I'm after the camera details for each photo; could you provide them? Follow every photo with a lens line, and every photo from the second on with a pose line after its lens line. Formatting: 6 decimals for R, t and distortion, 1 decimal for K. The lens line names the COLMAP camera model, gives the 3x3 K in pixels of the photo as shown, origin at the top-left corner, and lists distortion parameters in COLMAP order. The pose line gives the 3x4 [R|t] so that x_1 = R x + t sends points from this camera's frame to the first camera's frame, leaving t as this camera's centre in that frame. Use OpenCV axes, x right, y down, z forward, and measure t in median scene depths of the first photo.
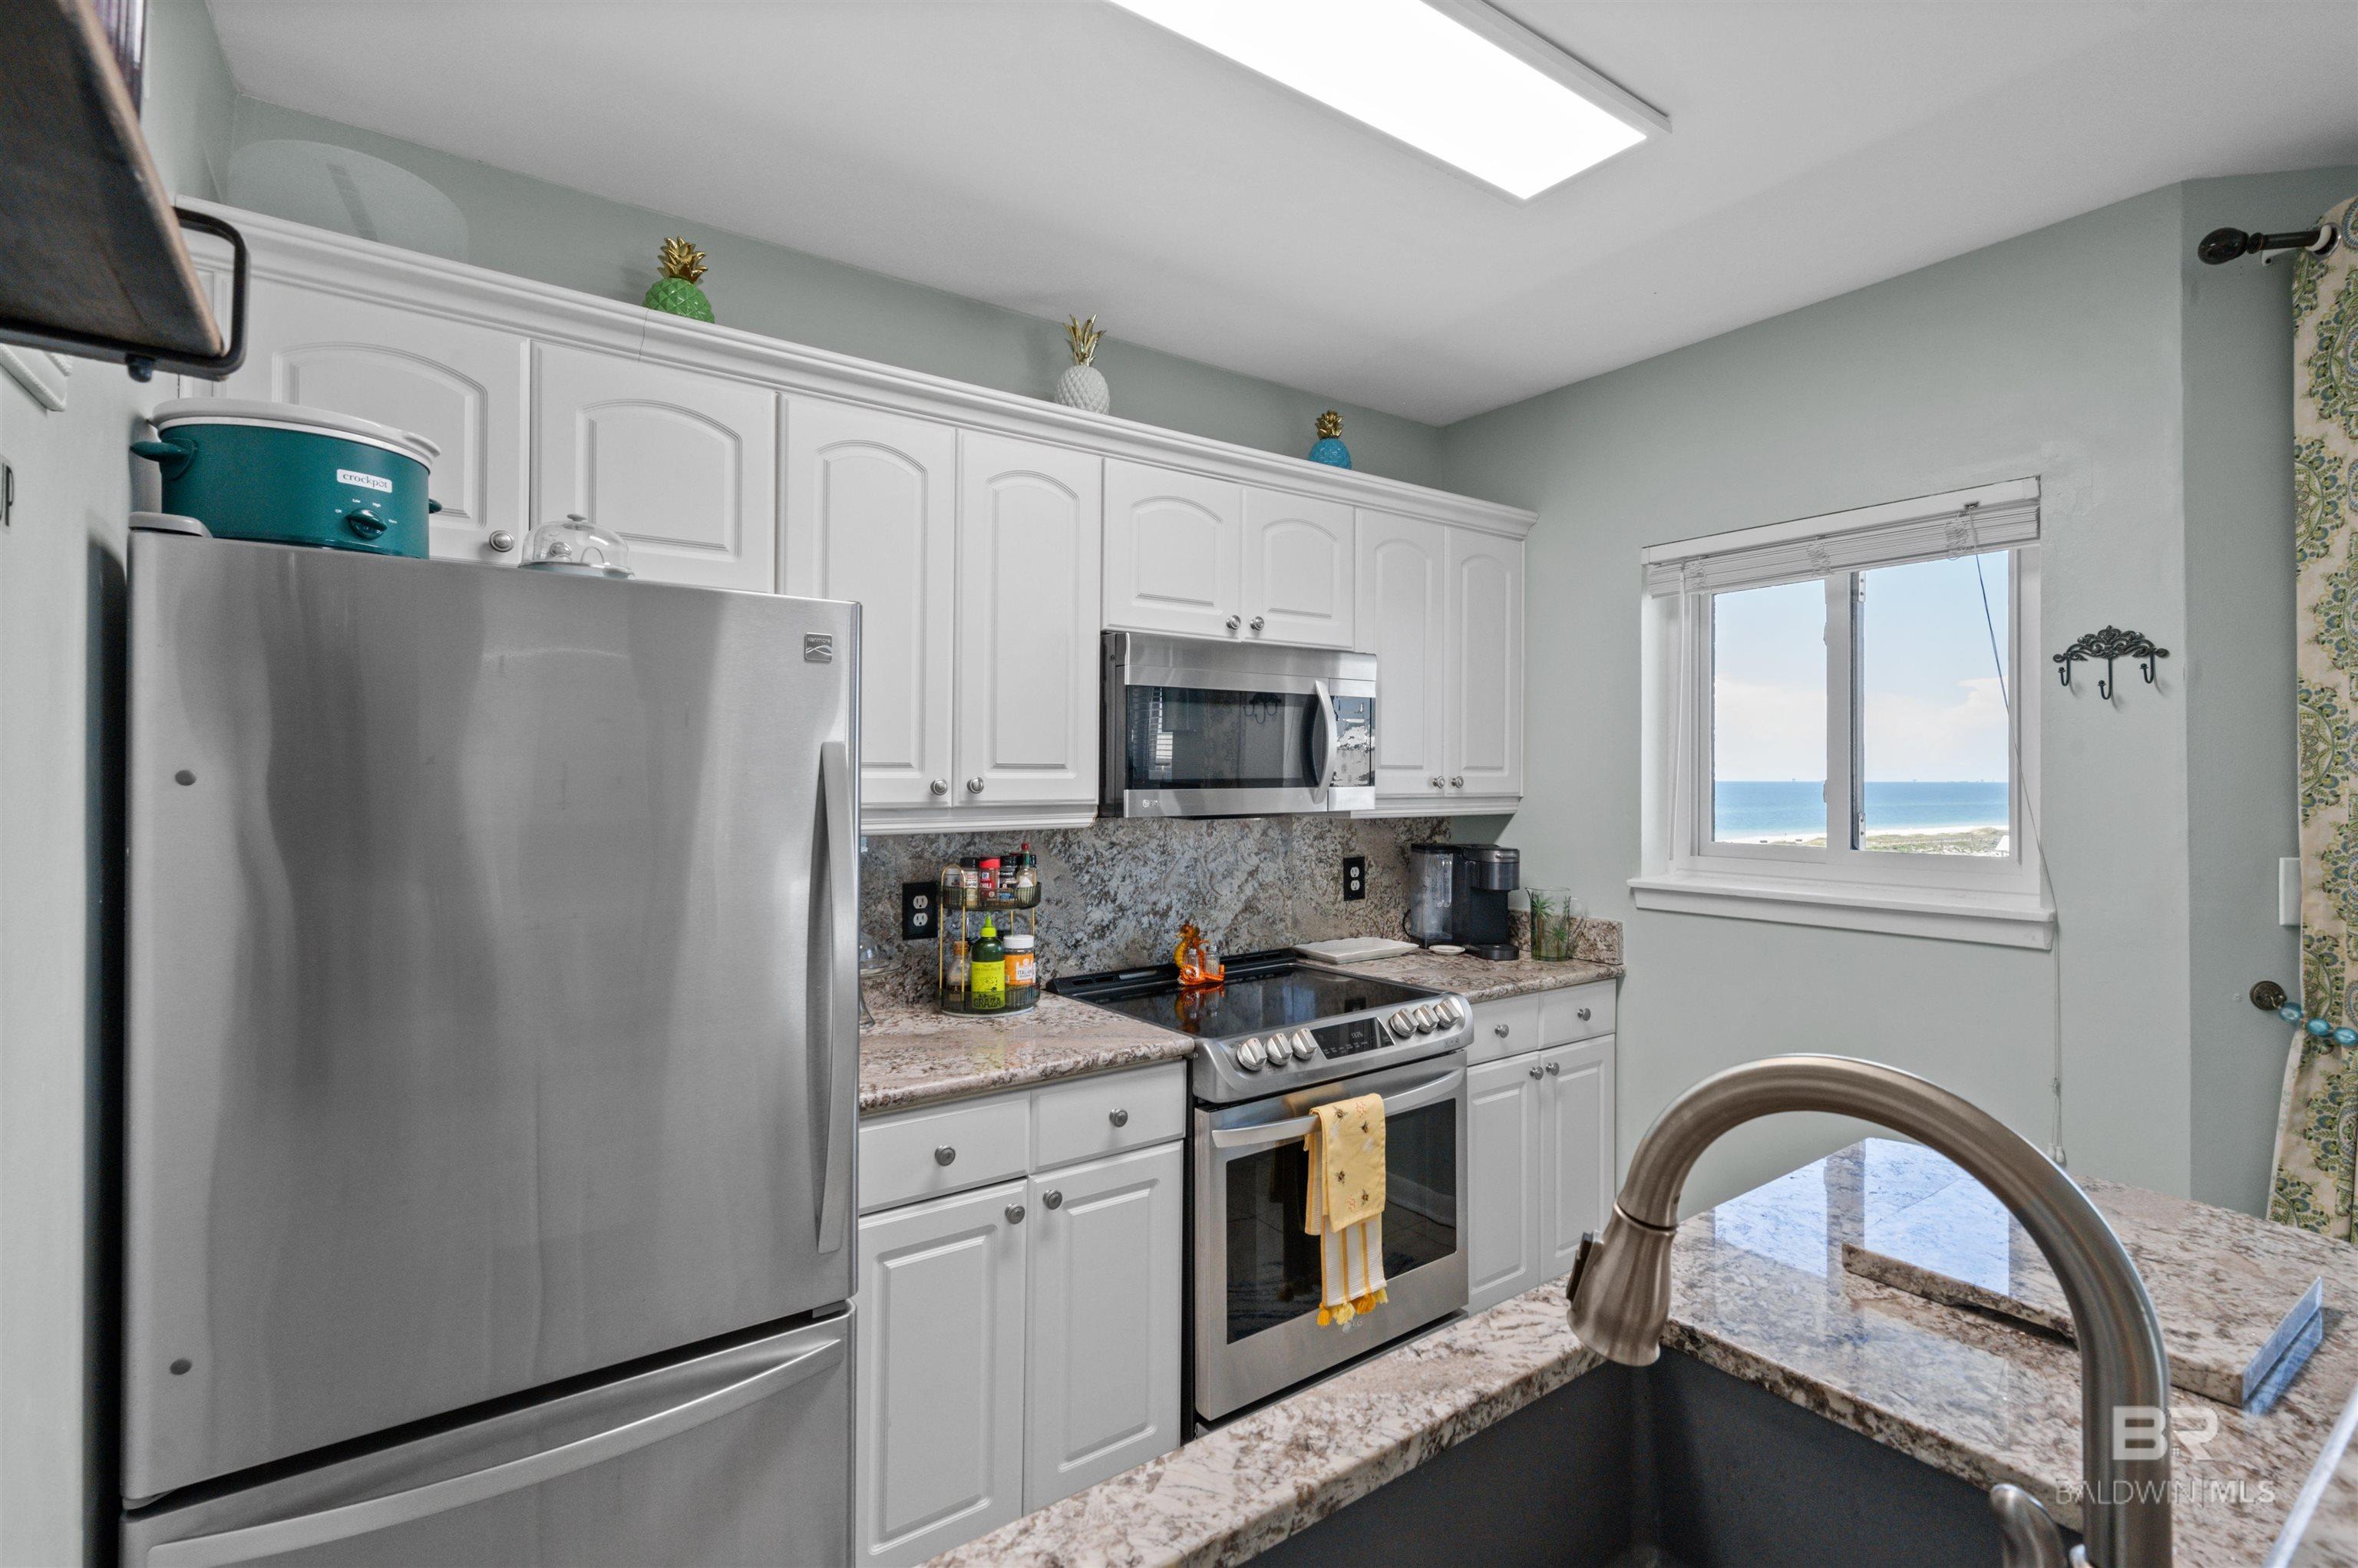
lens RADIAL K [[1077.6, 0, 1181.4], [0, 1077.6, 769.8], [0, 0, 1]] dist [-0.000364, 0.000540]
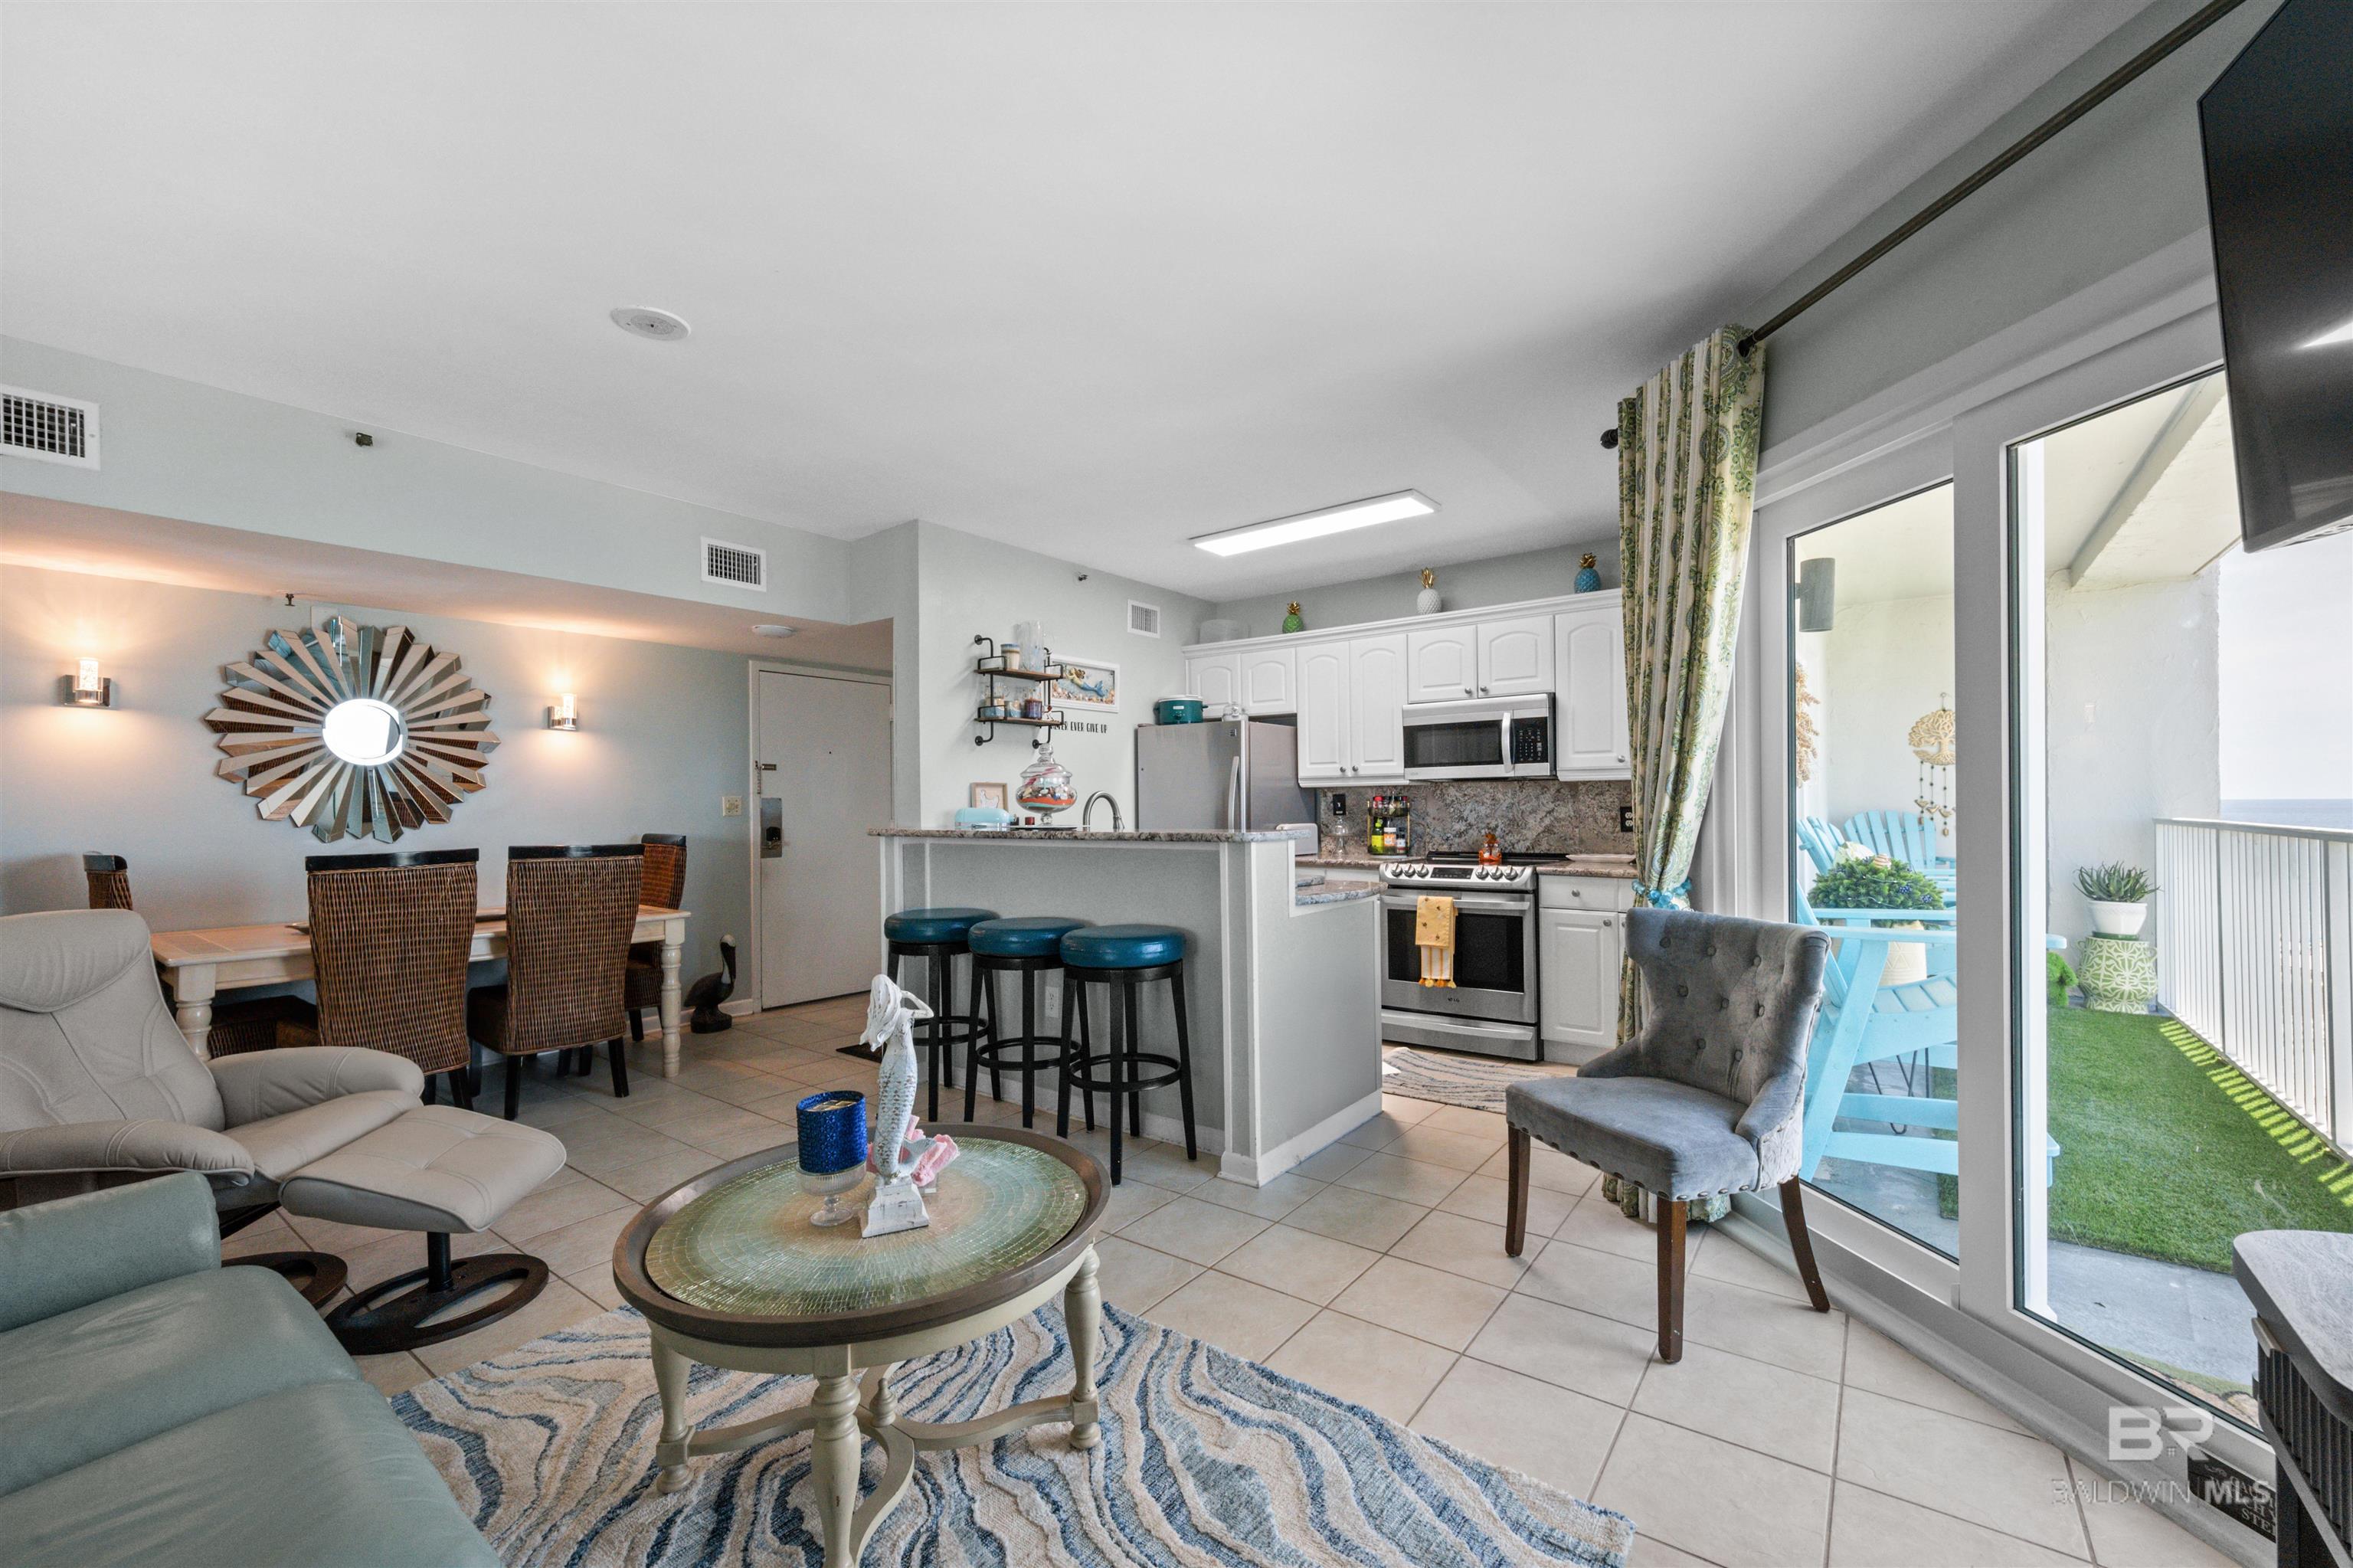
lens RADIAL K [[950.2, 0, 1190.1], [0, 950.2, 795.7], [0, 0, 1]] dist [0.001196, 0.000058]
pose [[0.296641, -0.012724, -0.954904, 1.639894], [0.013935, 0.999862, -0.008994, 0.081522], [0.954888, -0.010638, 0.296777, -0.106809]]
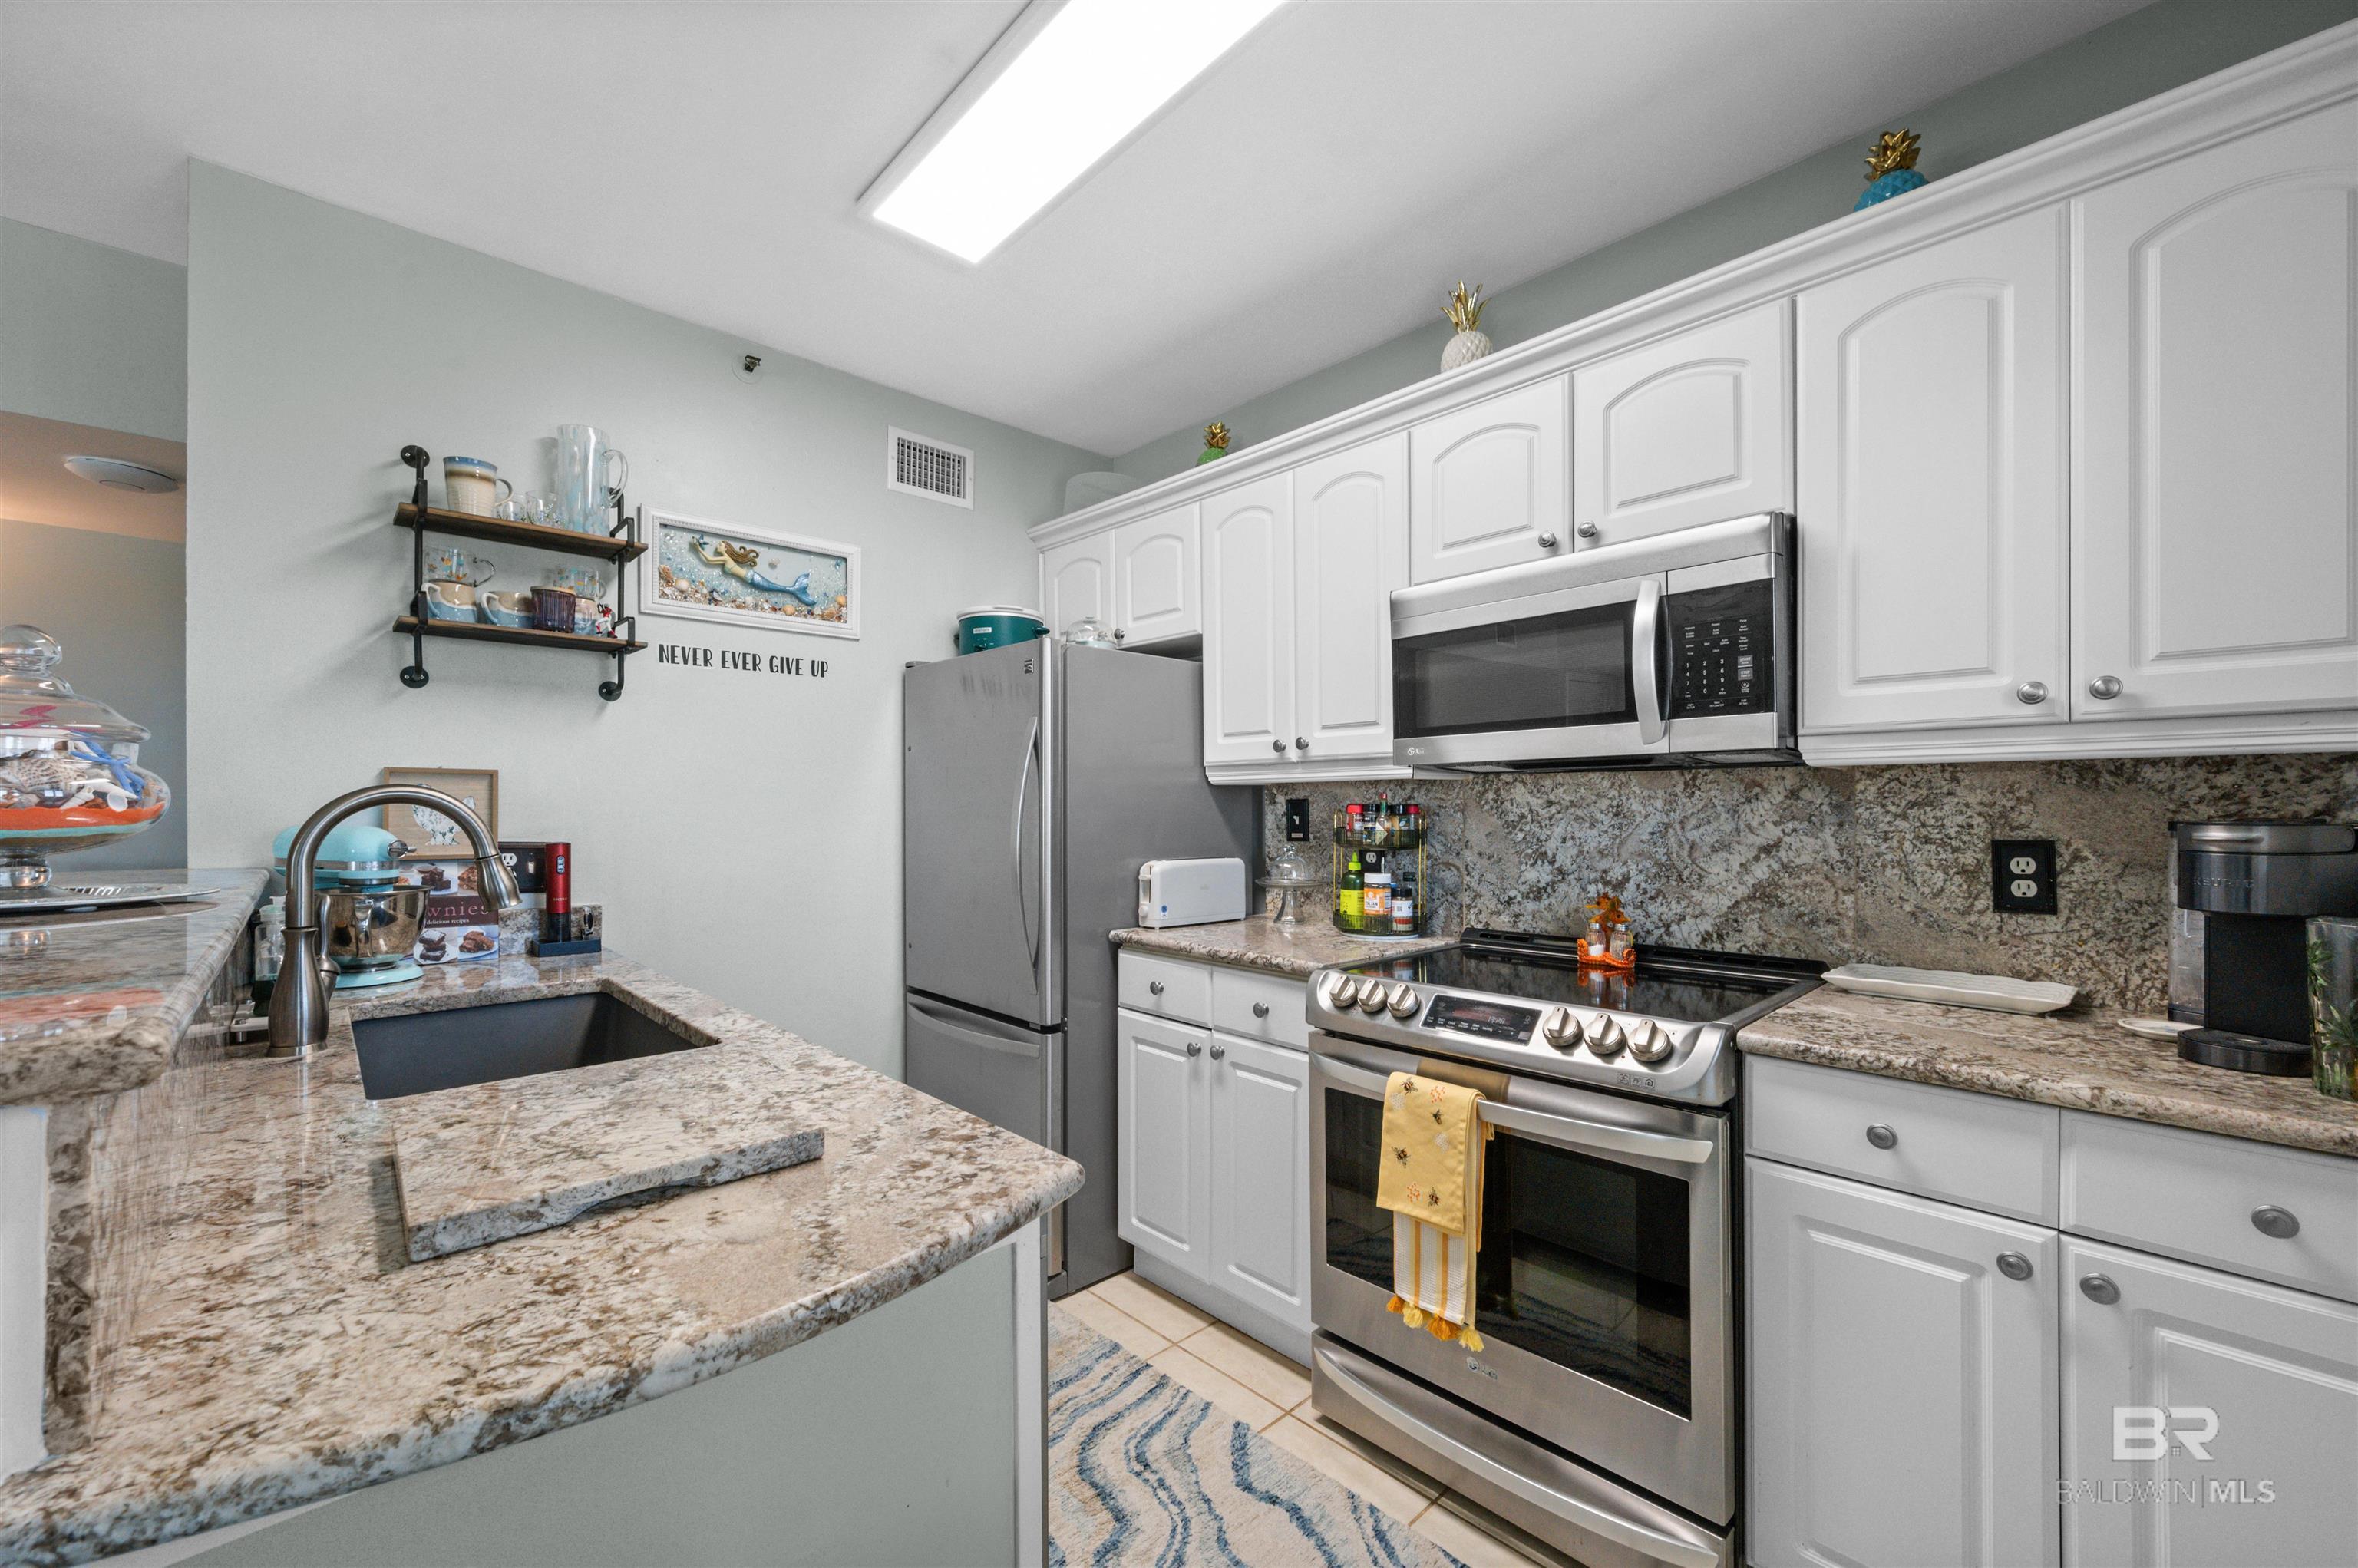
lens RADIAL K [[927.9, 0, 1184.5], [0, 927.9, 802.8], [0, 0, 1]] dist [-0.001227, -0.000129]
pose [[0.133794, -0.006932, -0.990985, 0.712050], [0.006238, 0.999962, -0.006152, 0.073513], [0.990990, -0.005359, 0.133832, 0.583040]]
